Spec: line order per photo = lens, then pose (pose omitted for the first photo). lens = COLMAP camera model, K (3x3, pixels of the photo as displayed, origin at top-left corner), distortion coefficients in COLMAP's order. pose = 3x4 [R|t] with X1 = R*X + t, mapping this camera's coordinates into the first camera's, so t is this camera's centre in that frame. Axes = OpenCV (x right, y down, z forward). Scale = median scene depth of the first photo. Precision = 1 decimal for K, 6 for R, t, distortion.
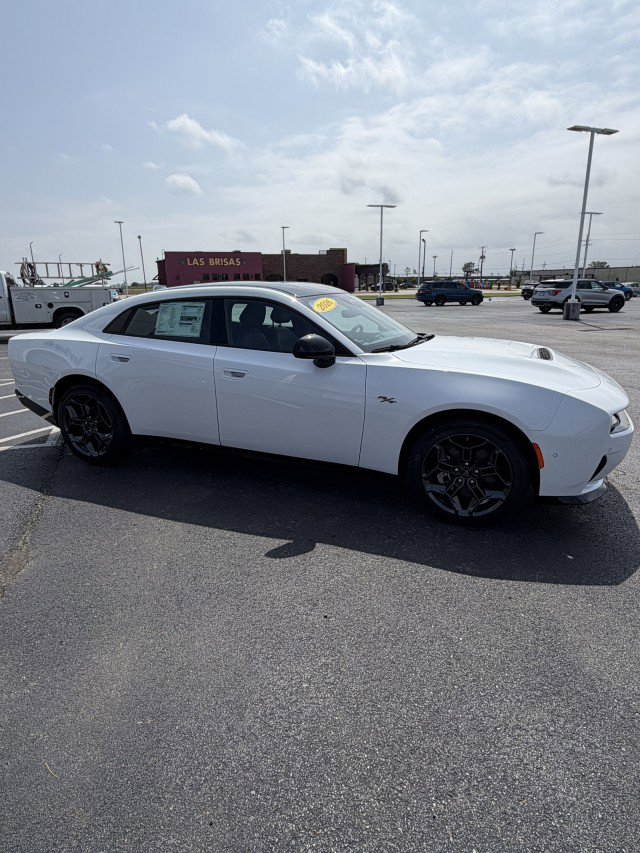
lens RADIAL K [[493.3, 0, 321.3], [0, 493.3, 424.6], [0, 0, 1]] dist [-0.002612, -0.000559]
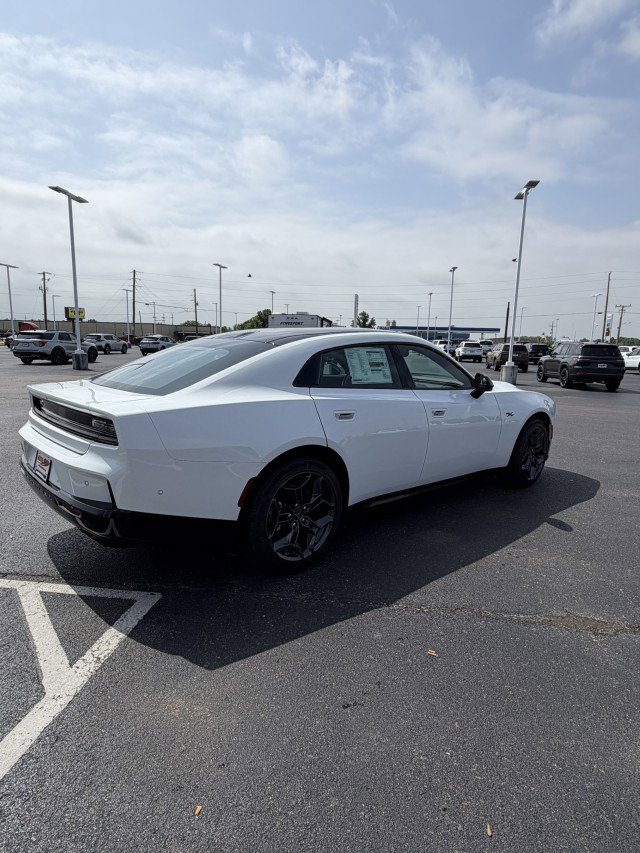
lens RADIAL K [[493.3, 0, 321.3], [0, 493.3, 424.6], [0, 0, 1]] dist [-0.002612, -0.000559]
pose [[0.439249, -0.128054, 0.889192, -1.128480], [0.217372, 0.975527, 0.033108, -0.151258], [-0.871671, 0.178742, 0.456335, 0.656243]]
